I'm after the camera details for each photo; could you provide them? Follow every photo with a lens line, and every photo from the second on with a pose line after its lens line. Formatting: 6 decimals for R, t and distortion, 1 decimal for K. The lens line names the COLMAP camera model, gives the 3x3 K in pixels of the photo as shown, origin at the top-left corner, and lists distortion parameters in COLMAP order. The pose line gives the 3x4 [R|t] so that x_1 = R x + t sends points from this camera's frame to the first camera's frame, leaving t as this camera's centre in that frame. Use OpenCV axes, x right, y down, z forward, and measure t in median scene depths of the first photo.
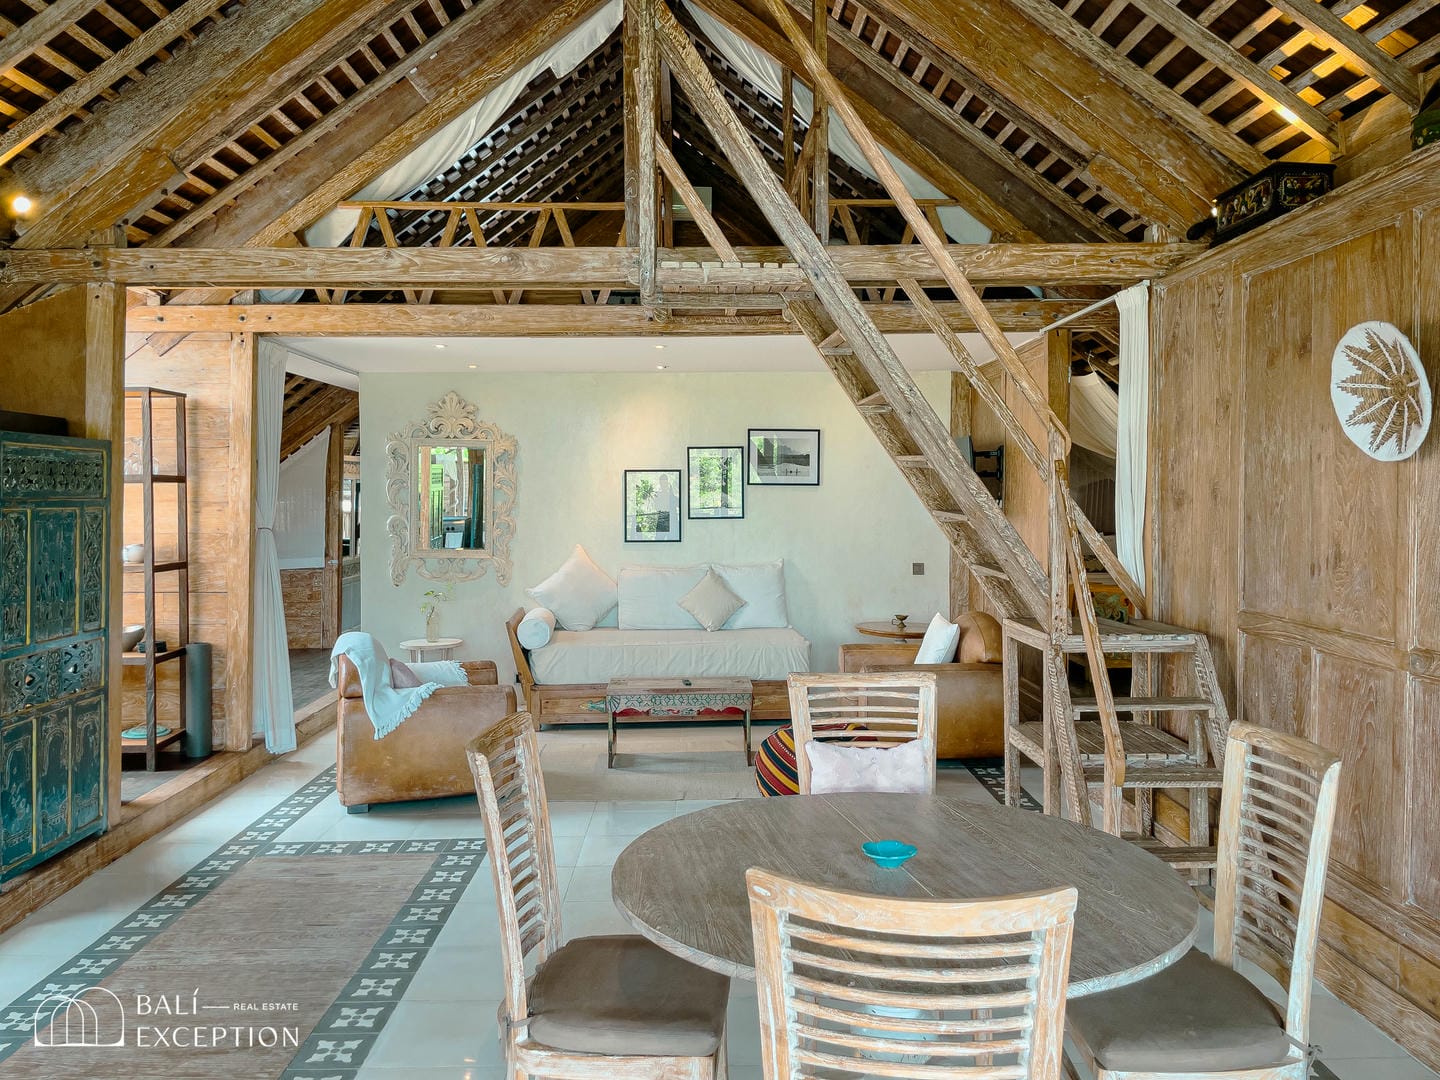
lens RADIAL K [[1080.4, 0, 721.2], [0, 1080.4, 508.3], [0, 0, 1]] dist [0.045577, -0.026557]
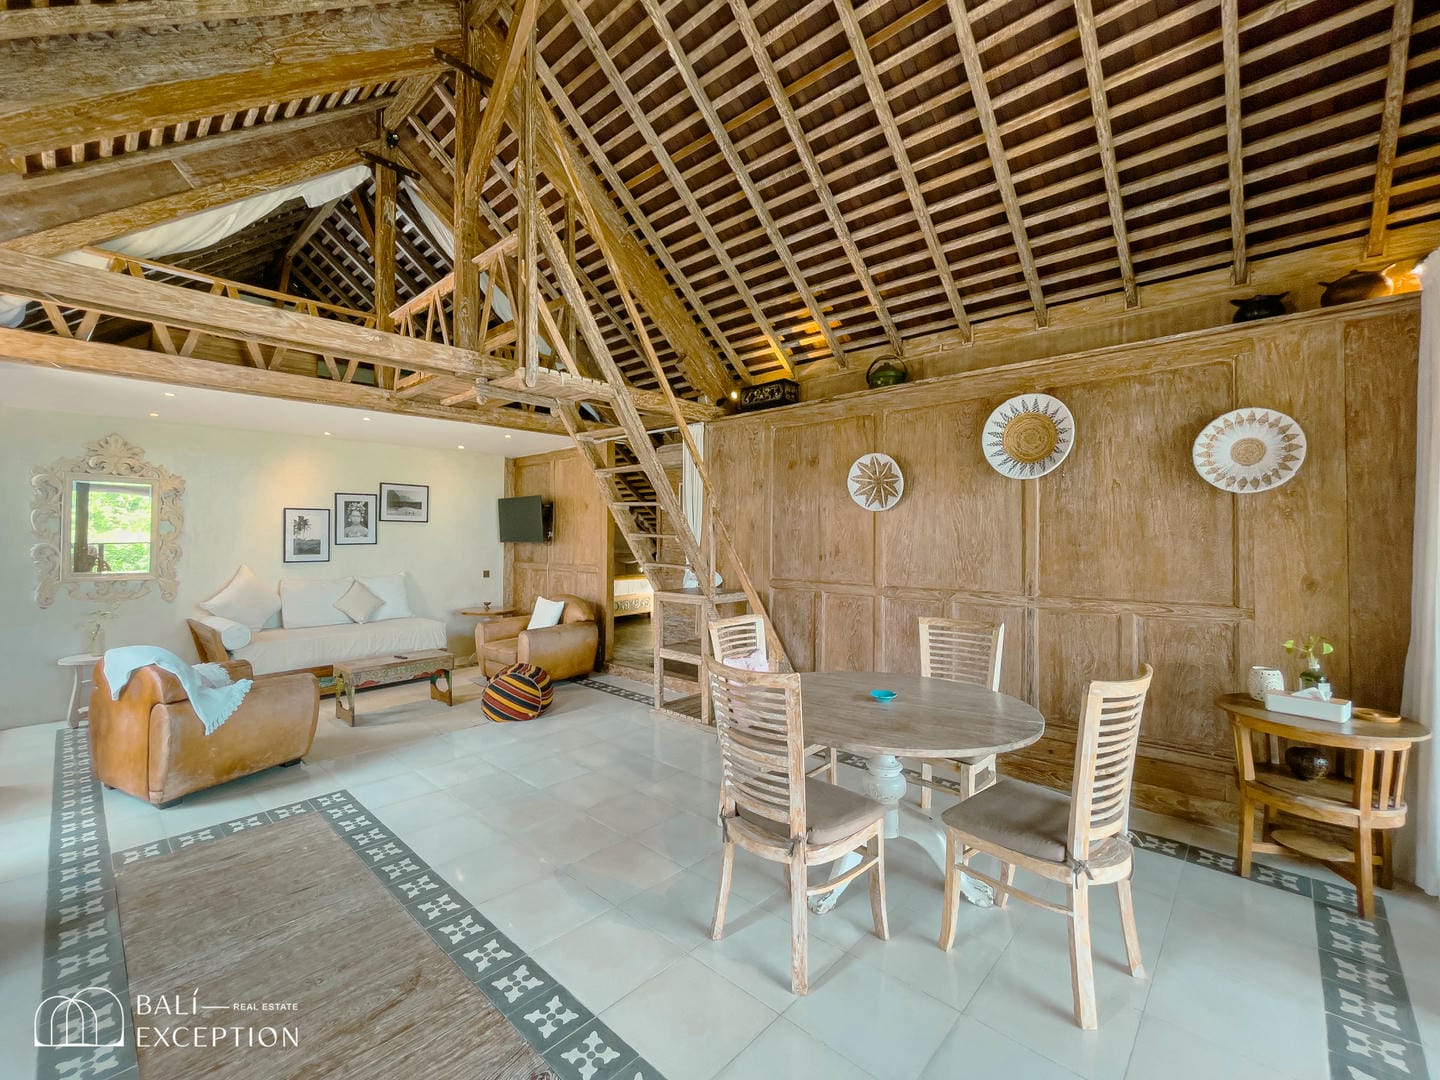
lens RADIAL K [[591.2, 0, 718.0], [0, 591.2, 534.9], [0, 0, 1]] dist [-0.004360, 0.001856]
pose [[0.719415, 0.002393, 0.694577, -0.415421], [0.006613, 0.999925, -0.010295, 0.016443], [-0.694549, 0.012000, 0.719345, 0.214194]]
